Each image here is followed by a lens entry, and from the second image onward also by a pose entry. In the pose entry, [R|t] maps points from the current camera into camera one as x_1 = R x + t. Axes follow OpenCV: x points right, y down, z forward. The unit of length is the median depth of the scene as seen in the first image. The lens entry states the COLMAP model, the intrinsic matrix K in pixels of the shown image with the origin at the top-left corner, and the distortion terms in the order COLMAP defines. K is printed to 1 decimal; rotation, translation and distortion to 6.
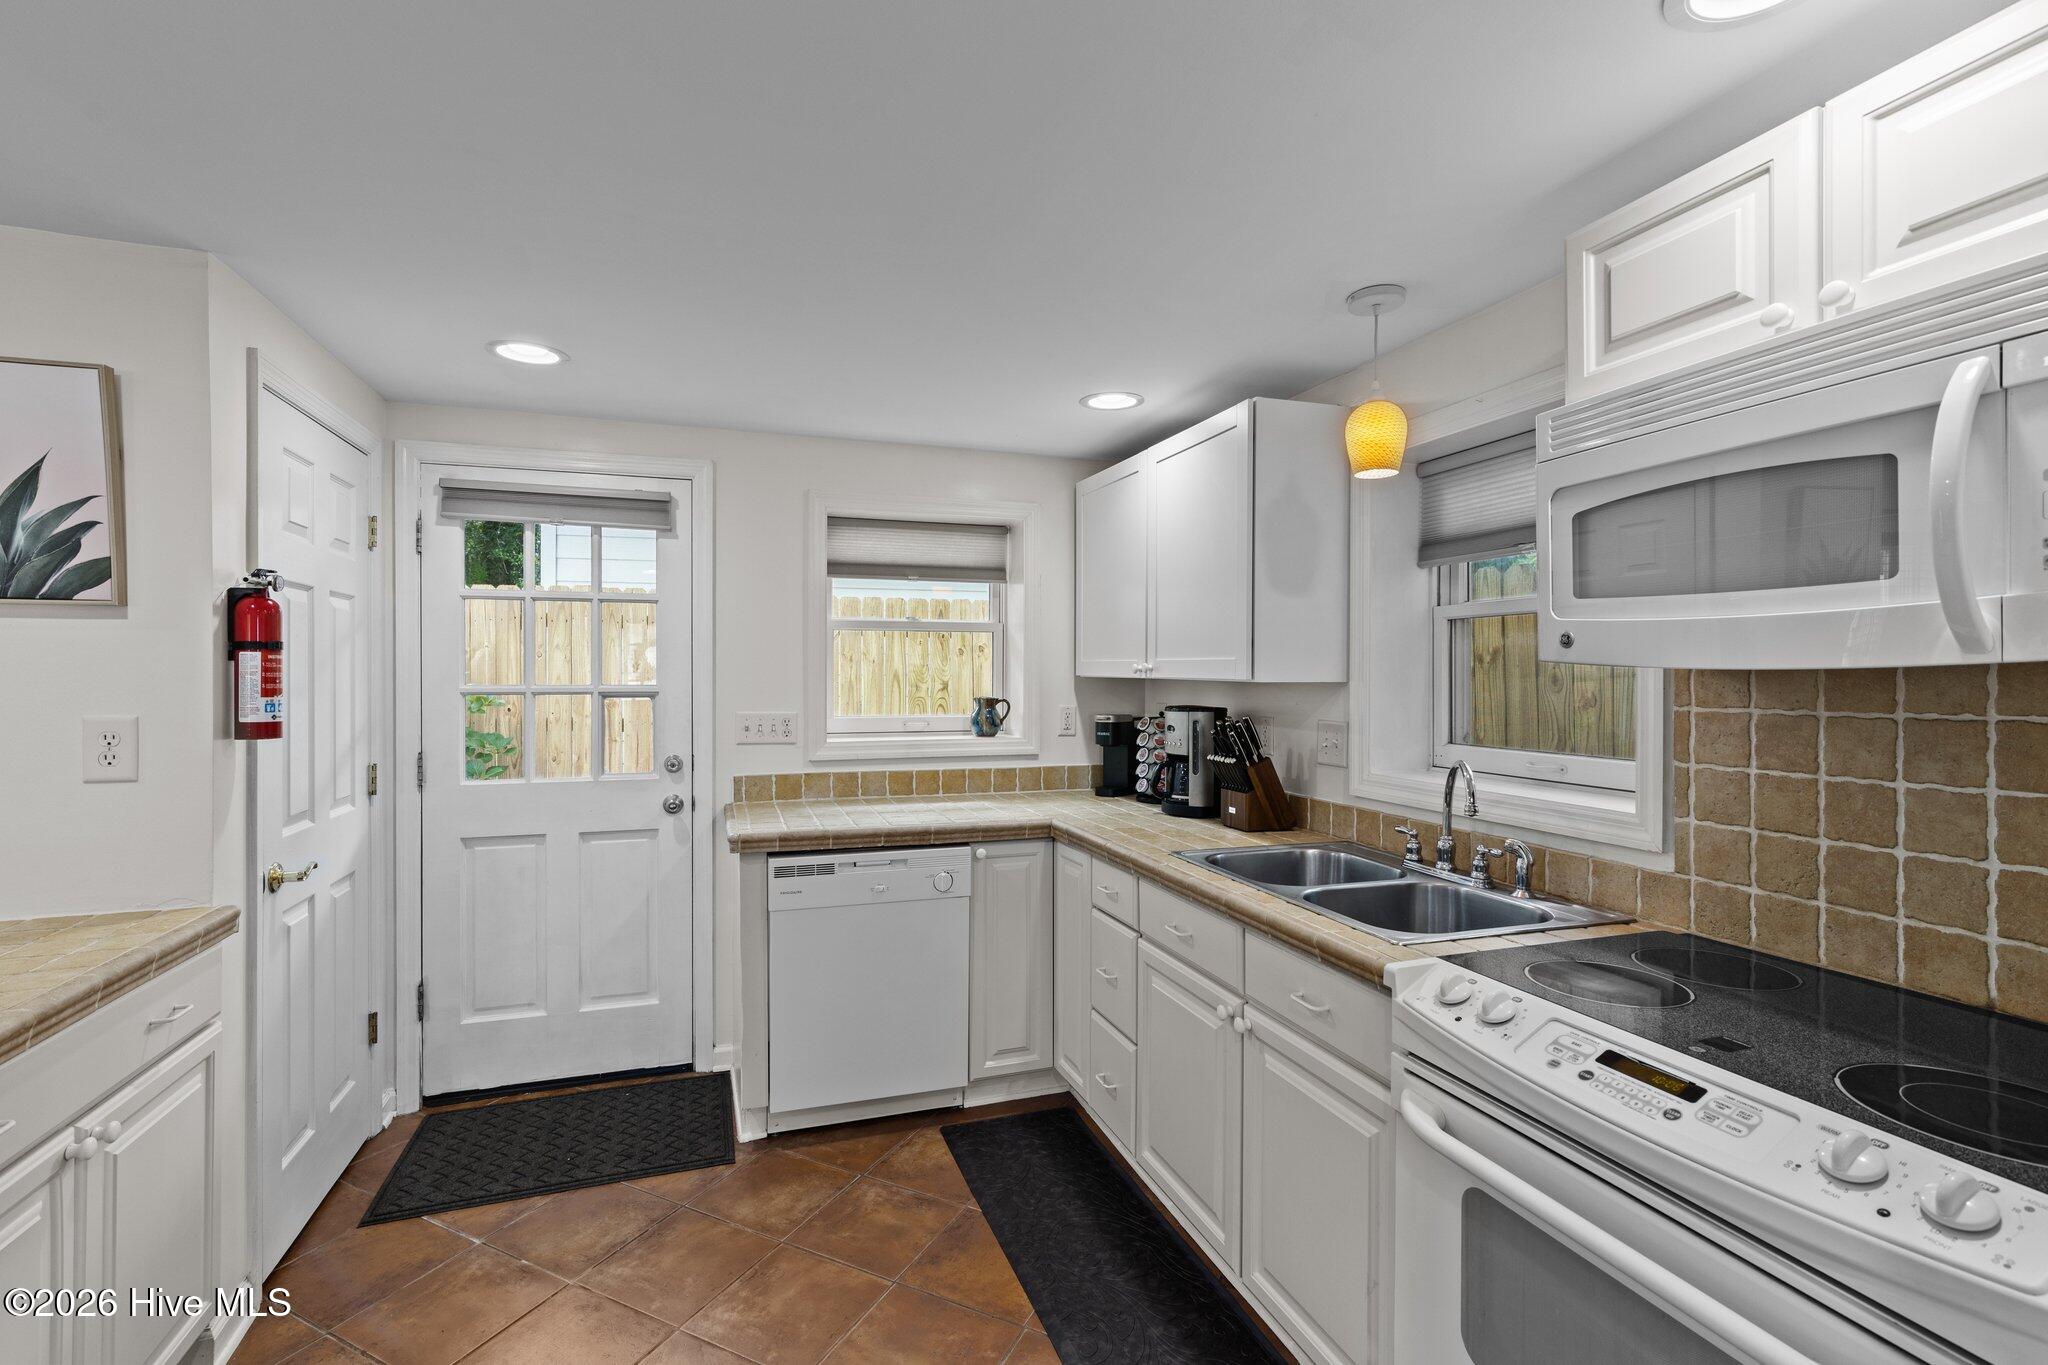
lens RADIAL K [[927.8, 0, 1016.9], [0, 927.8, 681.9], [0, 0, 1]] dist [-0.006934, 0.007612]
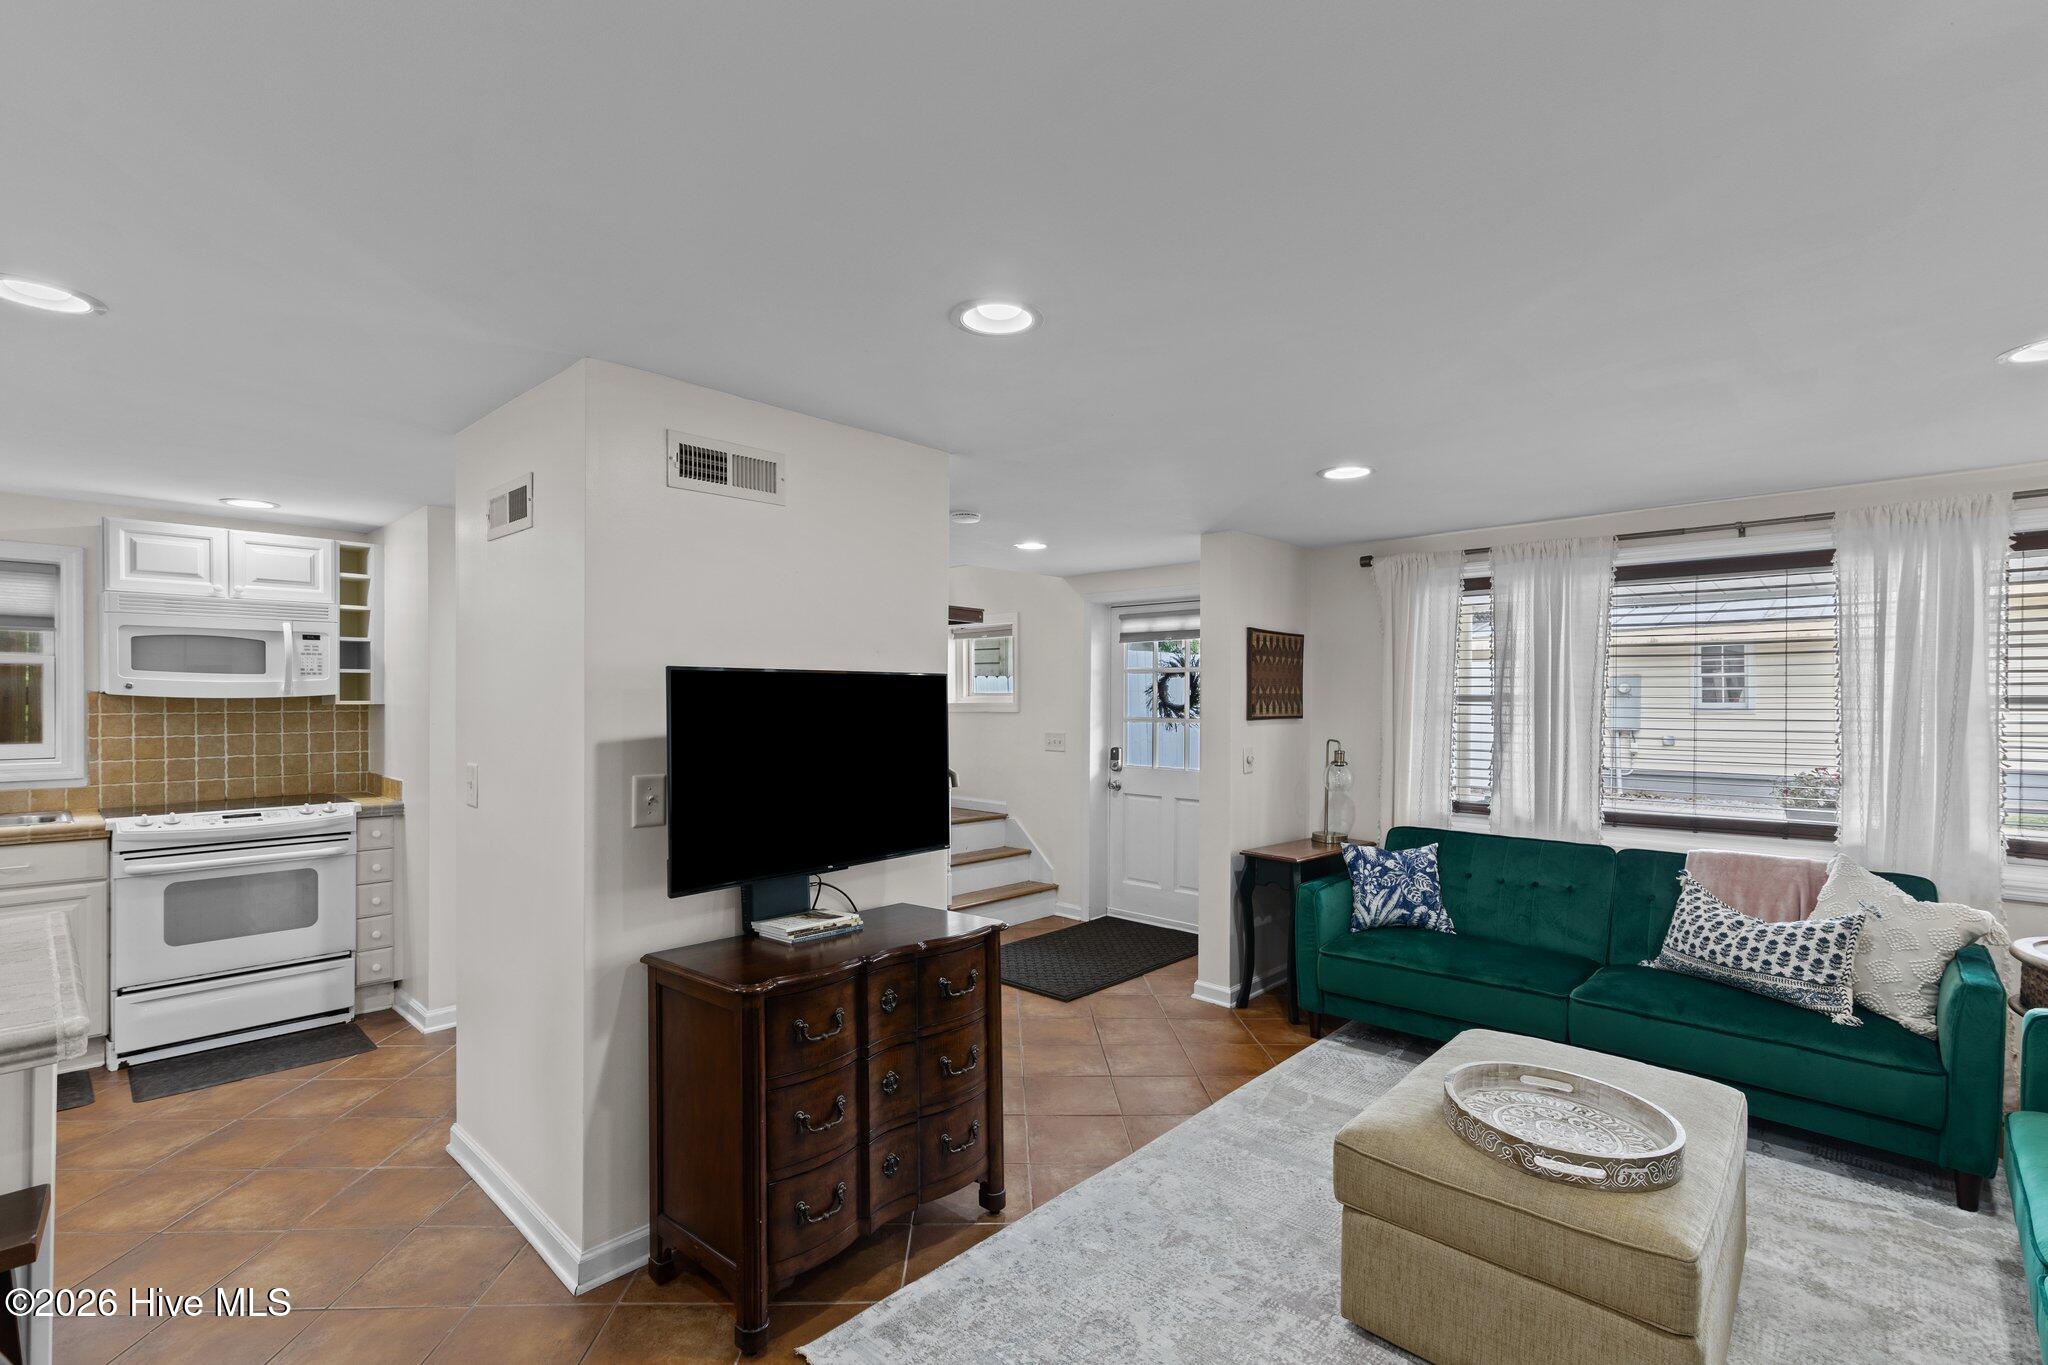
lens RADIAL K [[927.8, 0, 1015.4], [0, 927.8, 701.0], [0, 0, 1]] dist [-0.006934, 0.007612]
pose [[-0.470477, -0.002976, 0.882407, -1.813510], [0.007159, 0.999949, 0.007189, -0.003204], [-0.882383, 0.009699, -0.470432, 0.039452]]
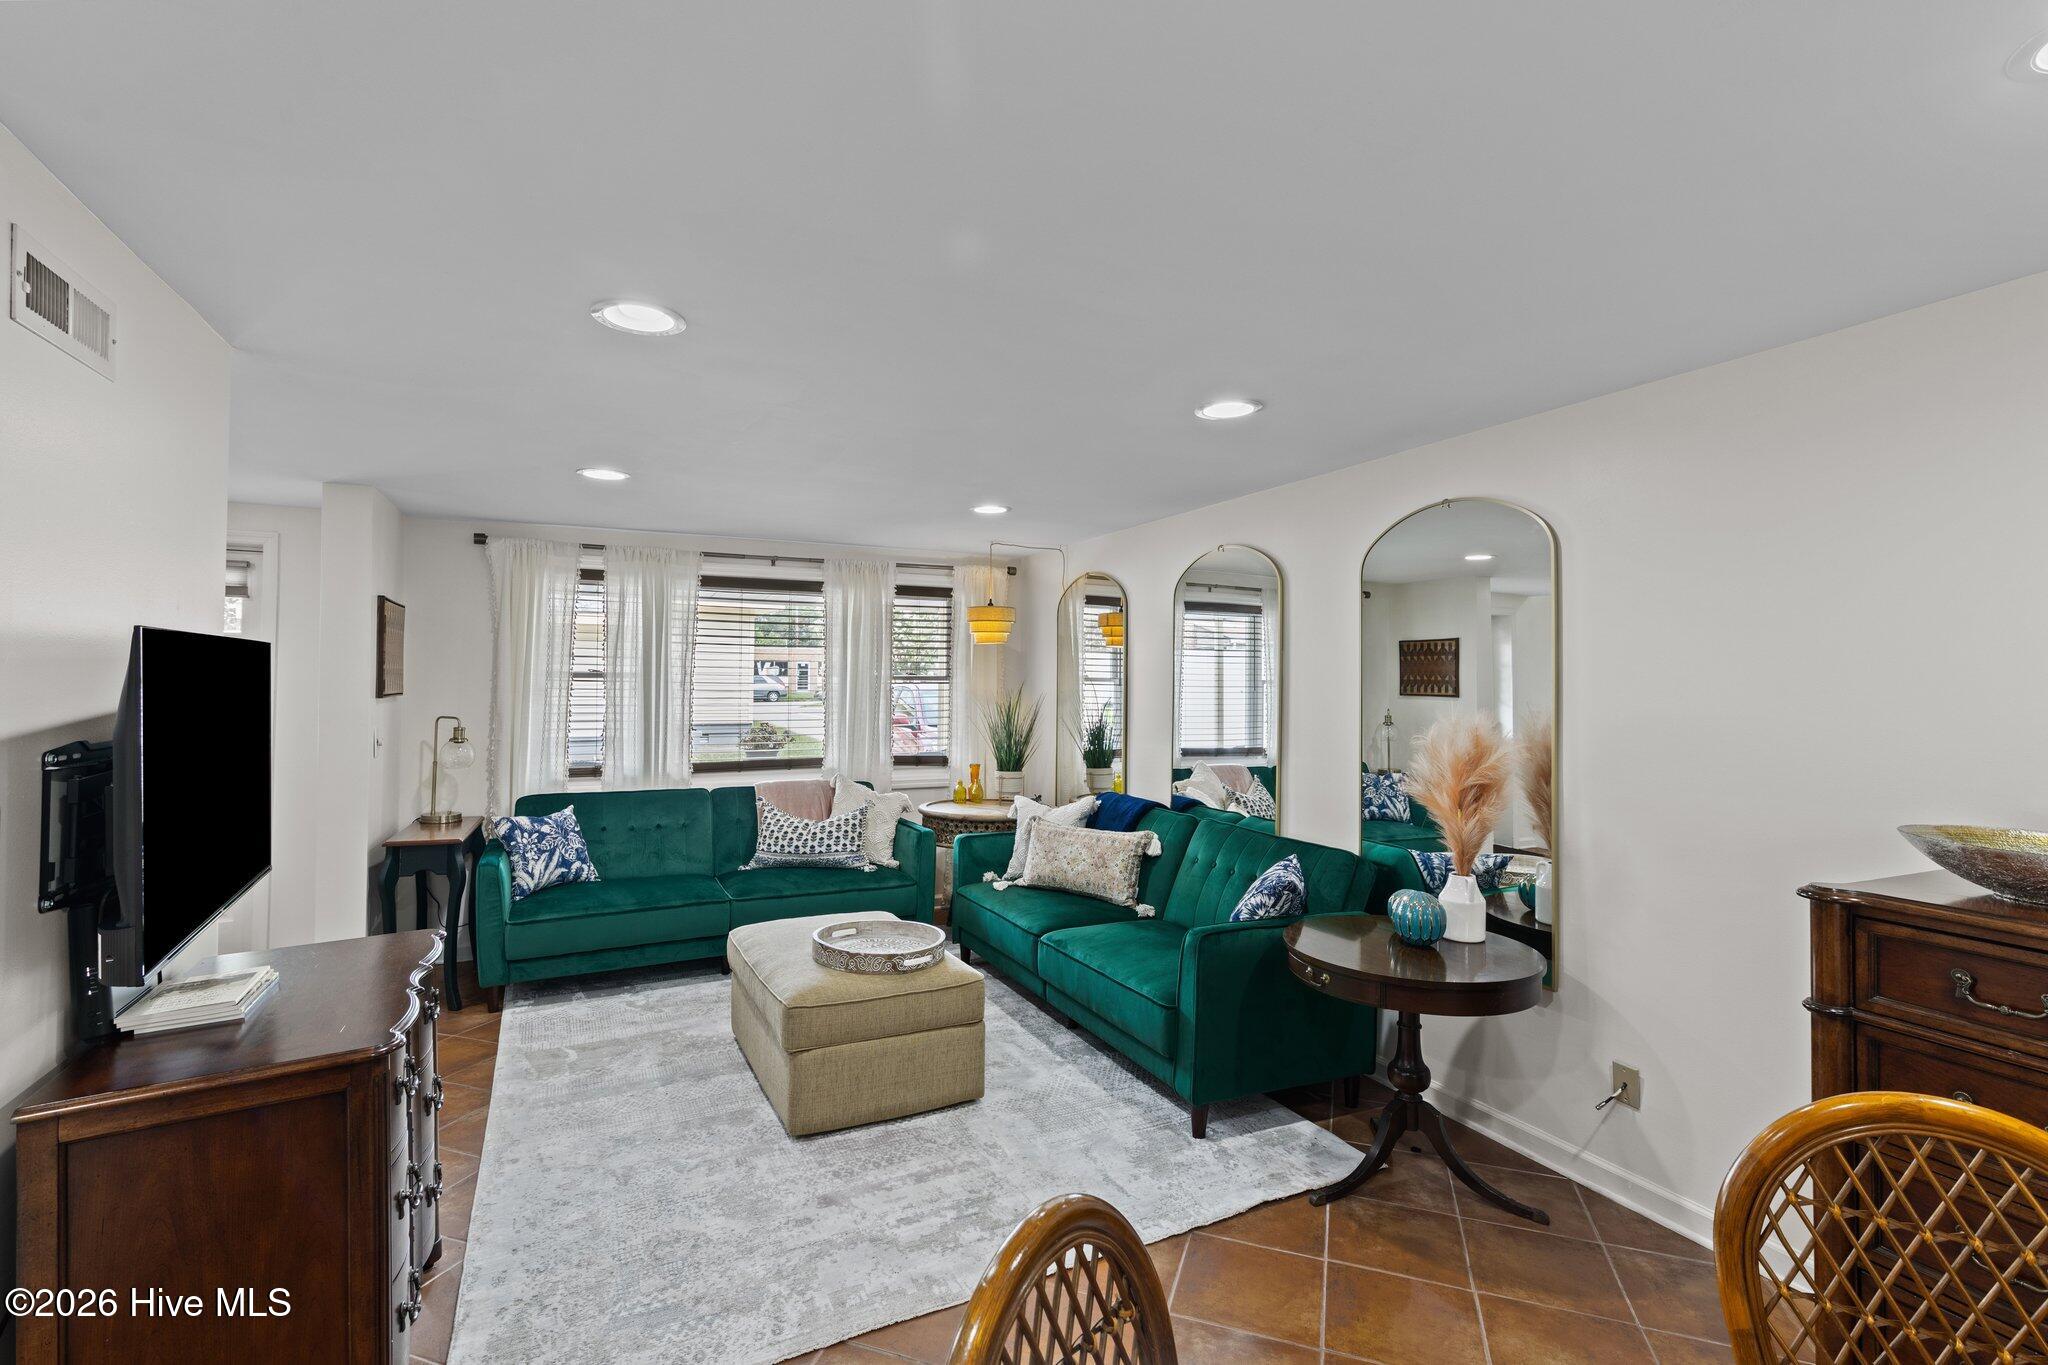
lens RADIAL K [[927.8, 0, 1013.2], [0, 927.8, 669.5], [0, 0, 1]] dist [-0.006934, 0.007612]
pose [[-0.992456, -0.008032, -0.122342, -1.292191], [-0.008196, 0.999966, 0.000834, -0.010932], [0.122331, 0.001830, -0.992488, 0.592564]]
